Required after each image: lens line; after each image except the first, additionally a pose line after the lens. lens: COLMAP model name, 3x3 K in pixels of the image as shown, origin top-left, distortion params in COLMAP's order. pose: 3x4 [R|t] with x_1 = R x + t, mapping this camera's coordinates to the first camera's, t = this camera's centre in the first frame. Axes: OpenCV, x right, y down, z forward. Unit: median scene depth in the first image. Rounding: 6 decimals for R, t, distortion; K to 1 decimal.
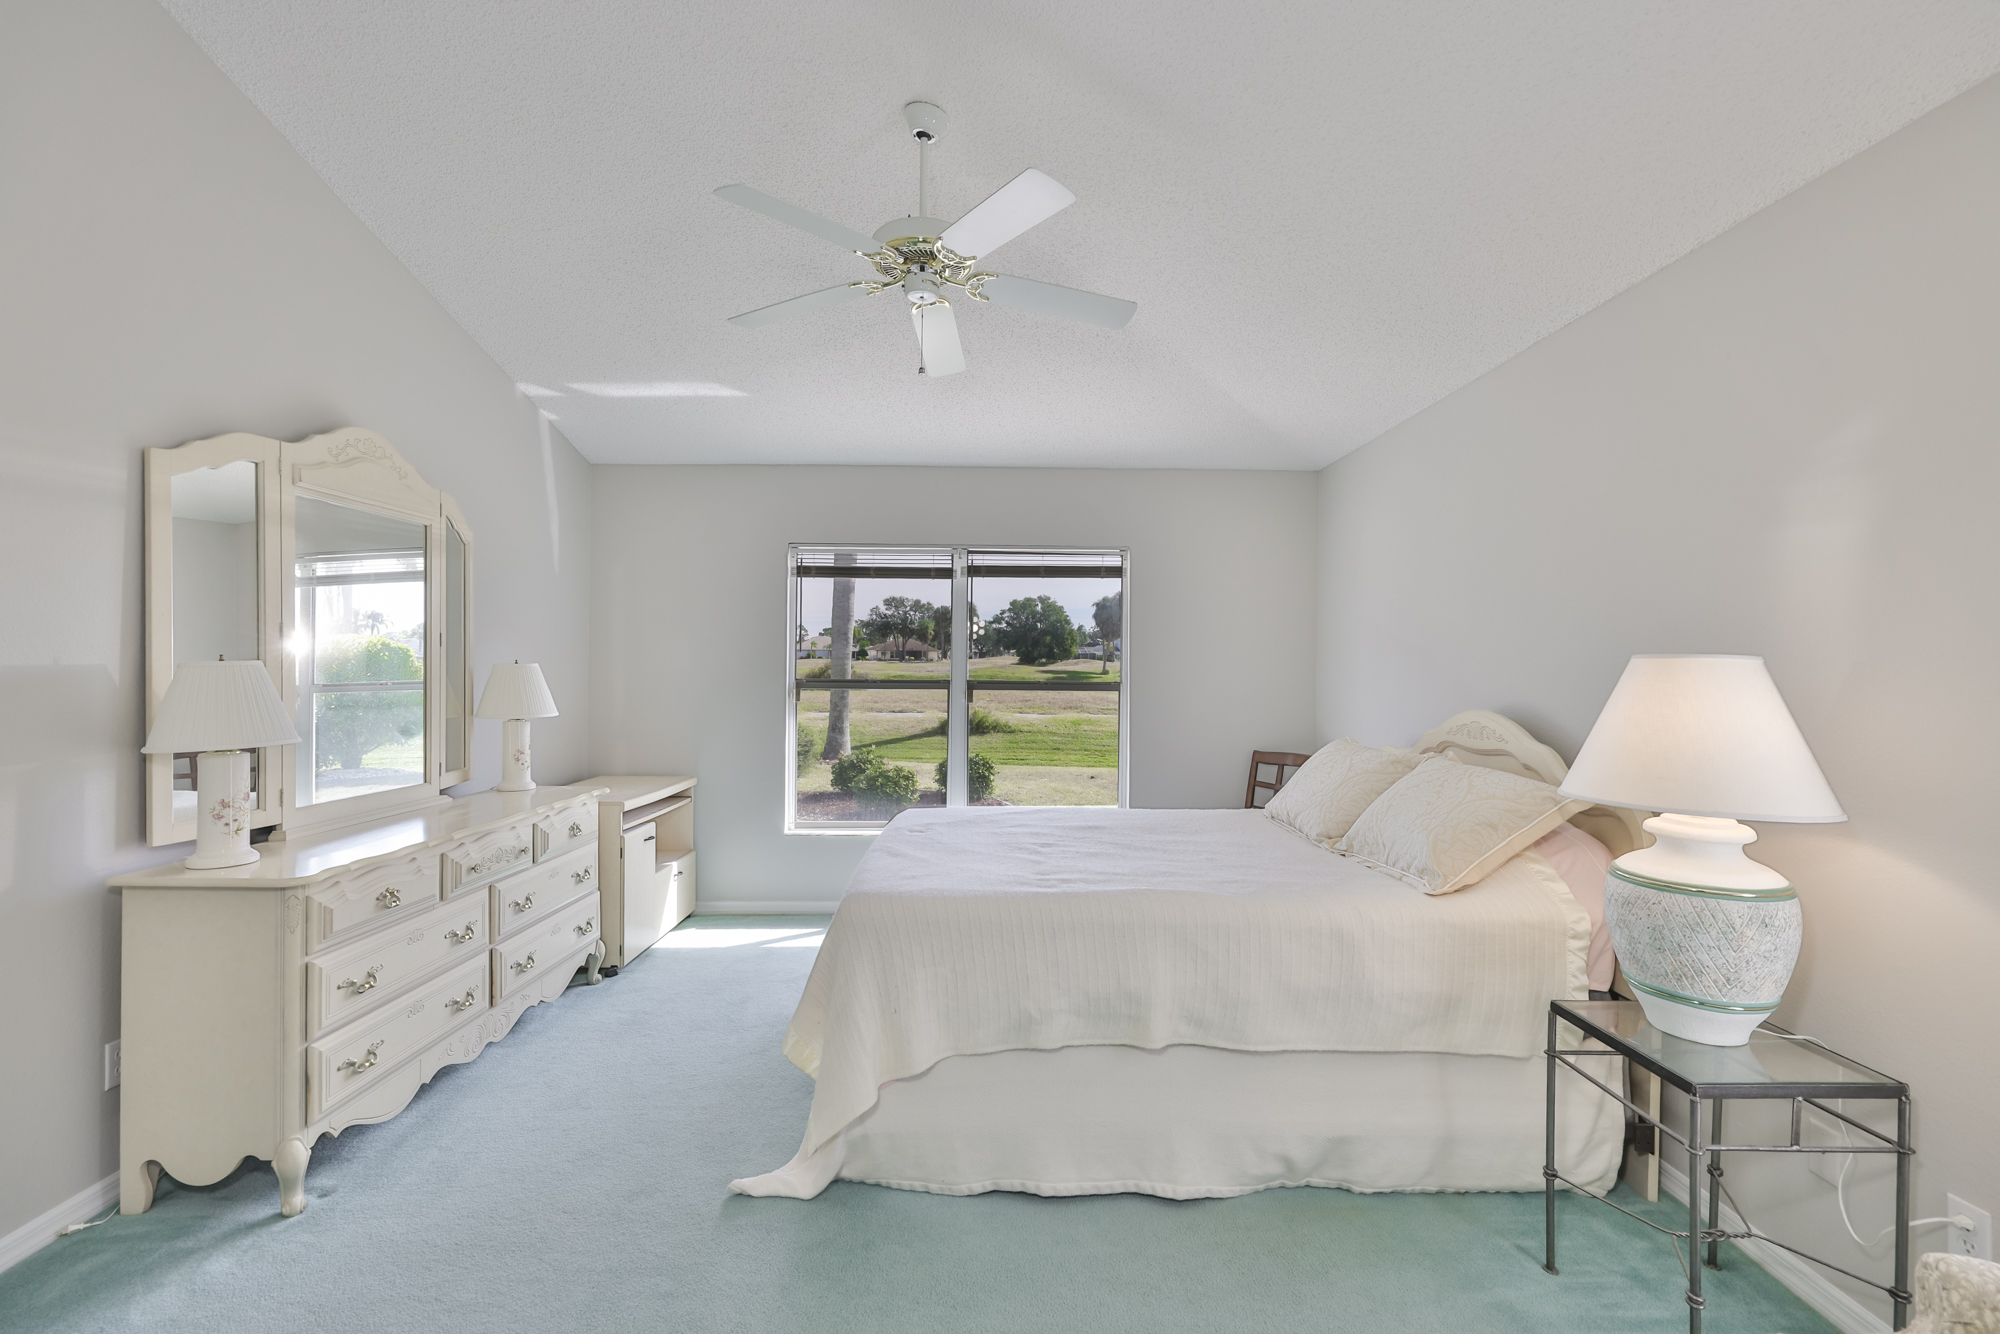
lens RADIAL K [[833.5, 0, 1000.0], [0, 833.5, 667.0], [0, 0, 1]] dist [-0.000689, -0.000373]
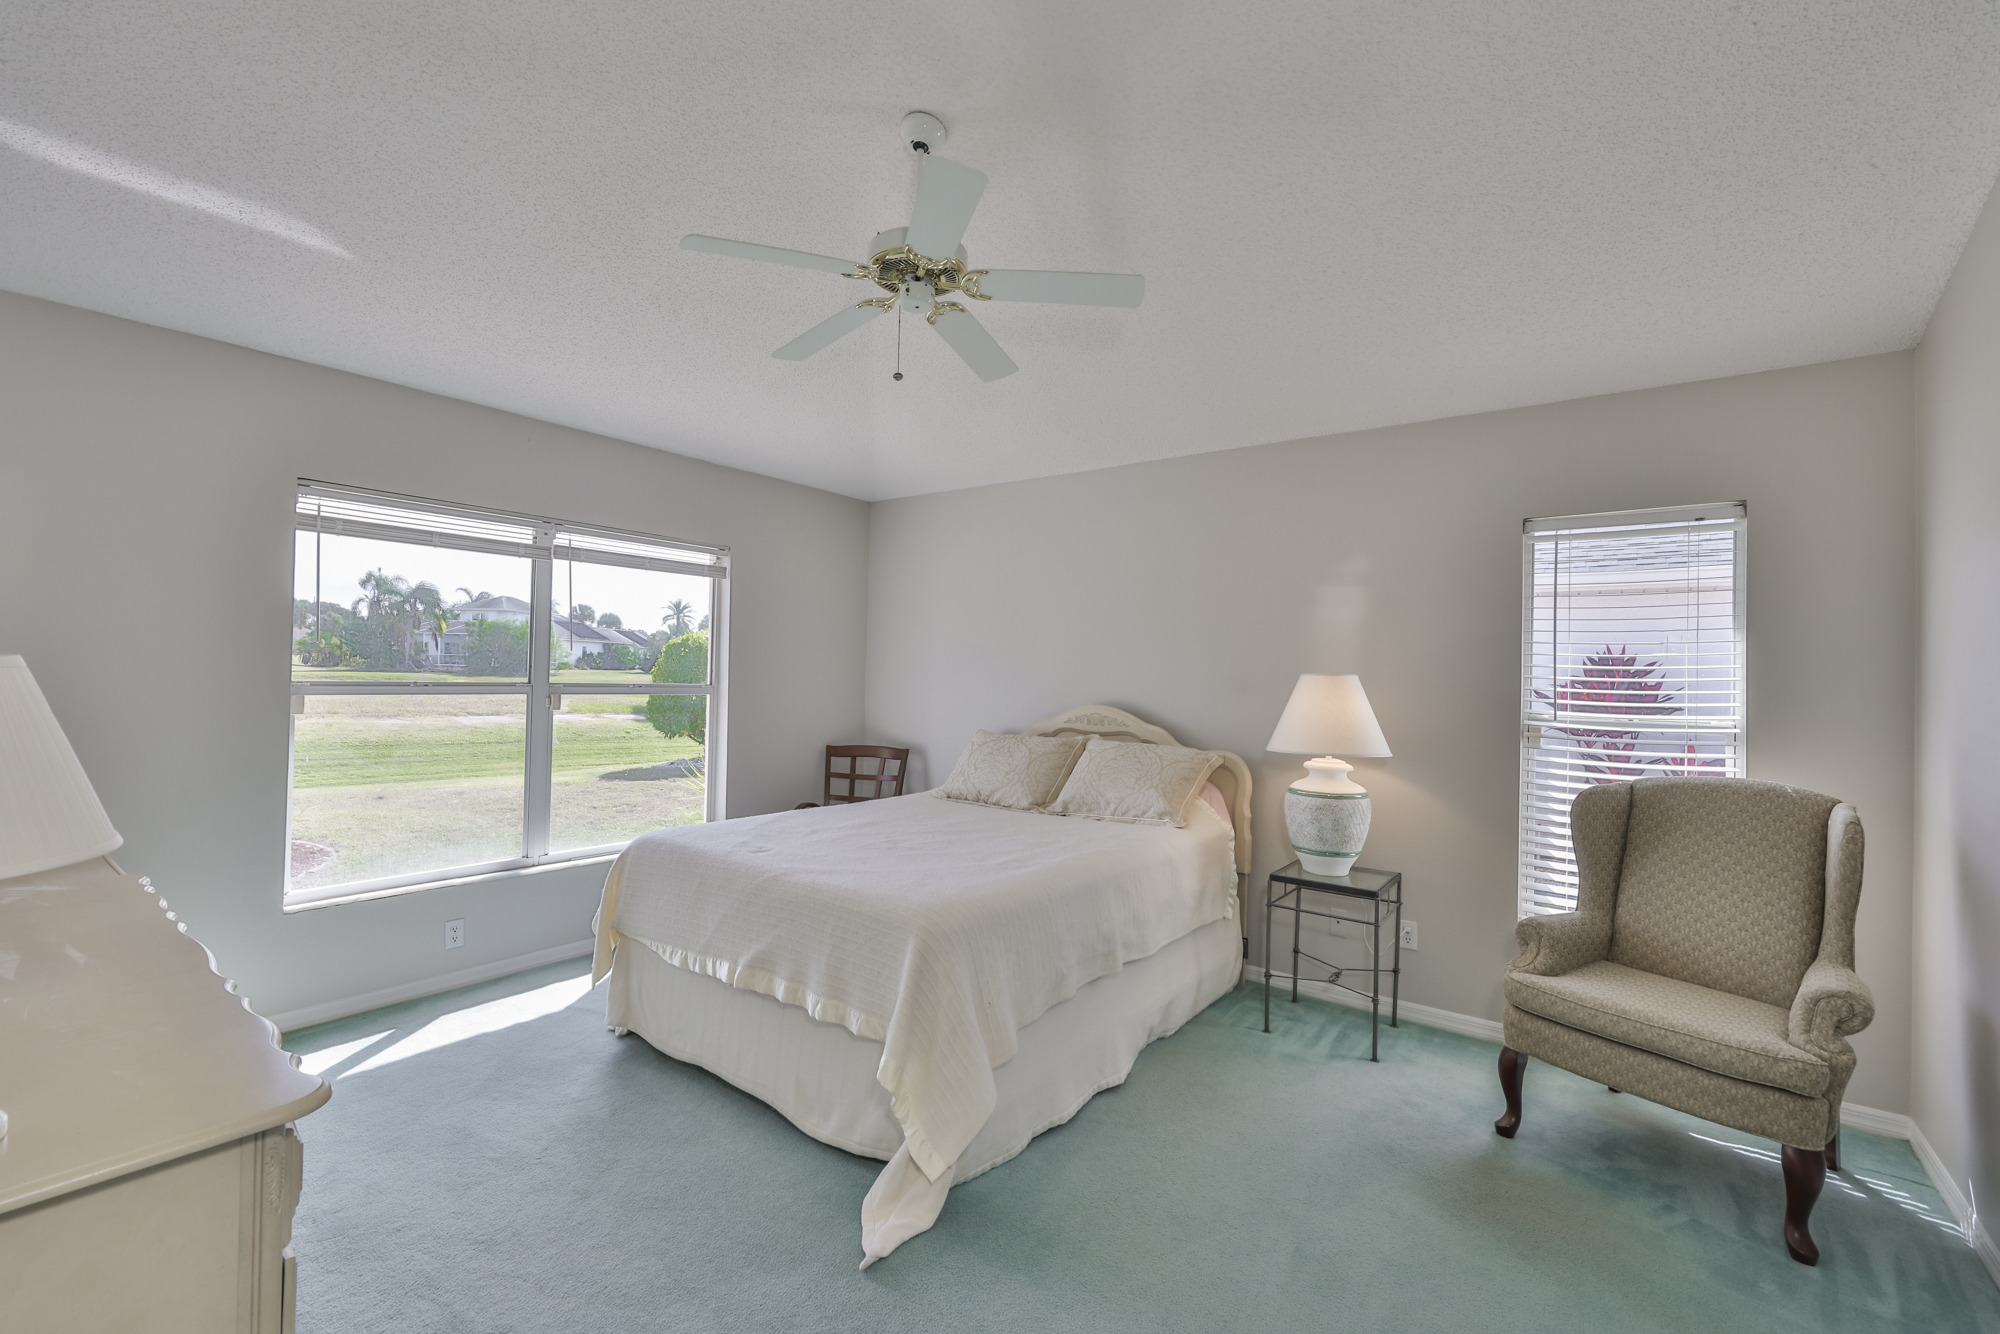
lens RADIAL K [[808.3, 0, 1000.0], [0, 808.3, 667.0], [0, 0, 1]] dist [-0.000408, -0.000102]
pose [[0.633662, 0.013666, 0.773489, -0.871630], [-0.018548, 0.999825, -0.002470, -0.010889], [-0.773388, -0.012781, 0.633805, 0.335017]]
